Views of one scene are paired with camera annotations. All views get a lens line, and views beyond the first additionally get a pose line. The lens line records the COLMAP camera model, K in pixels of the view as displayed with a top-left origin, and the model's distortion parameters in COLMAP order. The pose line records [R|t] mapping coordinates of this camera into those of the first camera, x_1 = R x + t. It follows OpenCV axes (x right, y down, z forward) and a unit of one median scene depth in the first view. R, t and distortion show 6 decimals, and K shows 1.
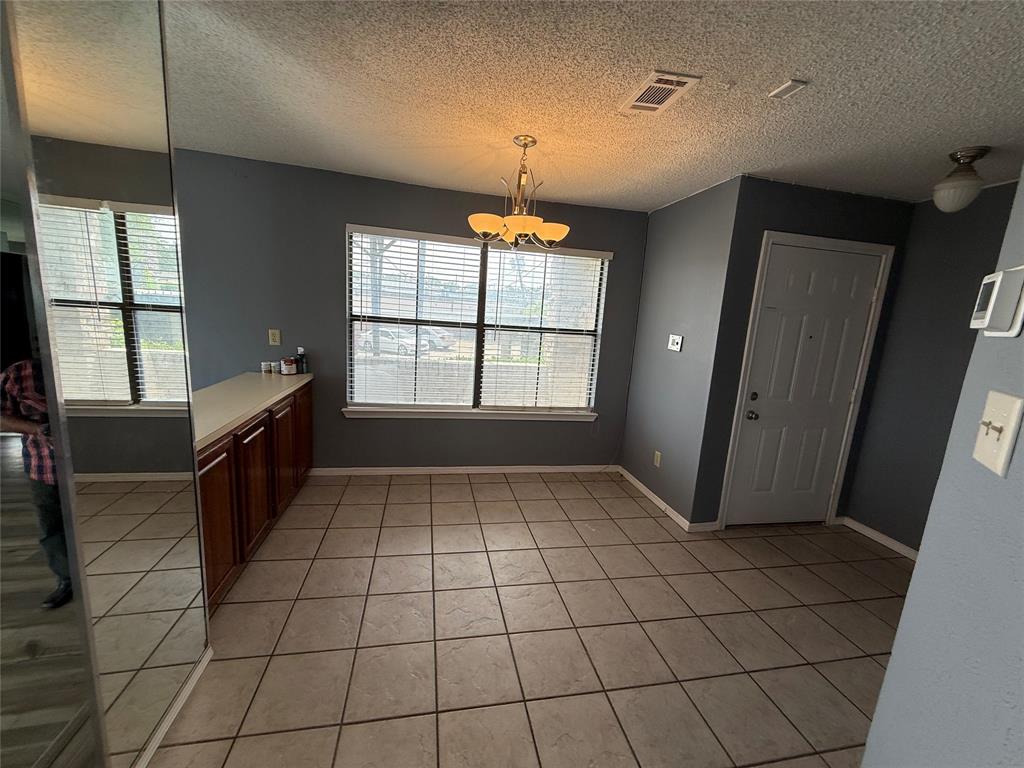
lens RADIAL K [[413.5, 0, 508.5], [0, 413.5, 381.4], [0, 0, 1]] dist [-0.001089, 0.000343]
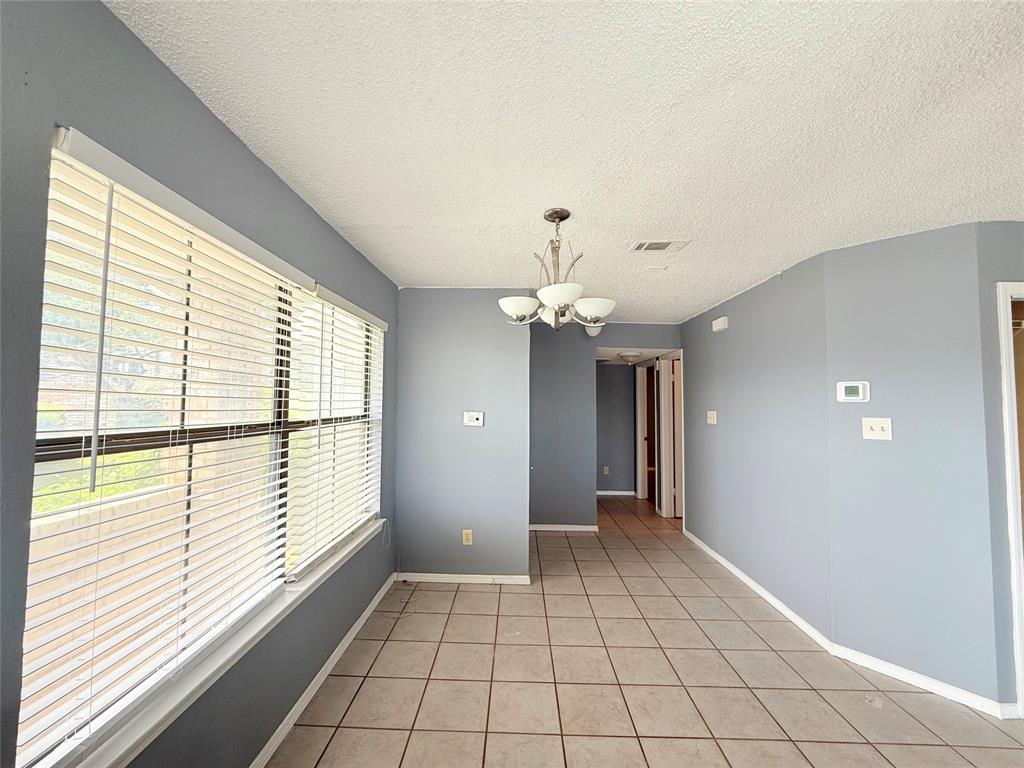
lens RADIAL K [[413.5, 0, 508.5], [0, 413.5, 381.4], [0, 0, 1]] dist [-0.001089, 0.000343]
pose [[0.215053, -0.014647, 0.976493, -0.583411], [0.167156, 0.985684, -0.022028, -0.142682], [-0.962191, 0.167963, 0.214423, 0.638872]]
